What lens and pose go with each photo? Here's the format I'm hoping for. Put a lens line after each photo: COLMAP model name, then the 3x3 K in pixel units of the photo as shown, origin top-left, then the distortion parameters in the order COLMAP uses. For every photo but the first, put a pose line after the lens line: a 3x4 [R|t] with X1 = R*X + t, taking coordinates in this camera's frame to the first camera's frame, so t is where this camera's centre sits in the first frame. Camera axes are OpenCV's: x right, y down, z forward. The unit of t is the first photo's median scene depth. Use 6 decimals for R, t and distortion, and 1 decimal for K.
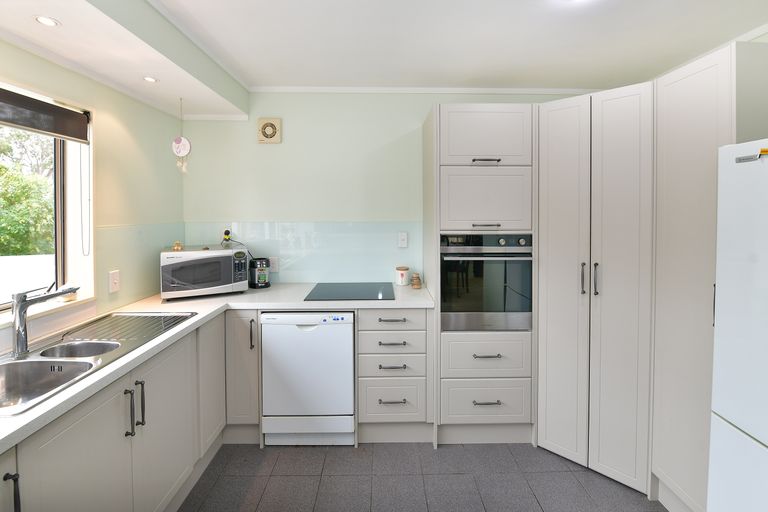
lens RADIAL K [[348.9, 0, 384.9], [0, 348.9, 218.8], [0, 0, 1]] dist [-0.003275, -0.000644]
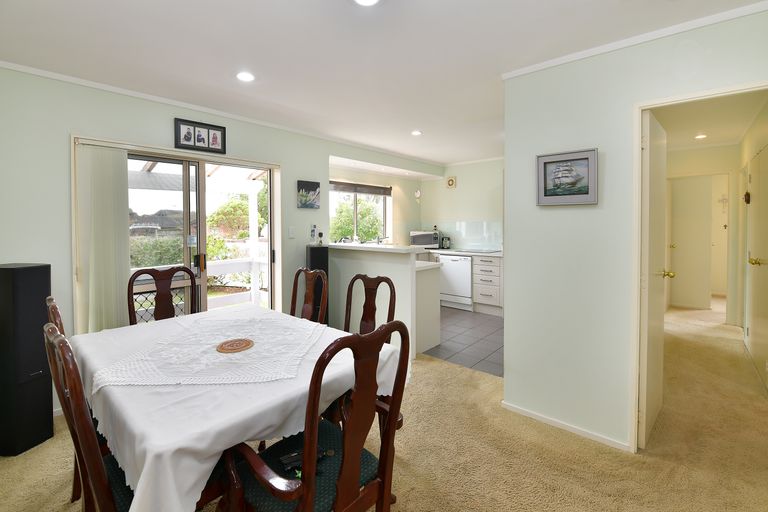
lens RADIAL K [[348.9, 0, 384.8], [0, 348.9, 226.9], [0, 0, 1]] dist [-0.003275, -0.000644]
pose [[0.741855, 0.004053, -0.670549, 1.110975], [-0.011289, 0.999916, -0.006446, 0.077620], [0.670466, 0.012352, 0.741838, -1.254340]]
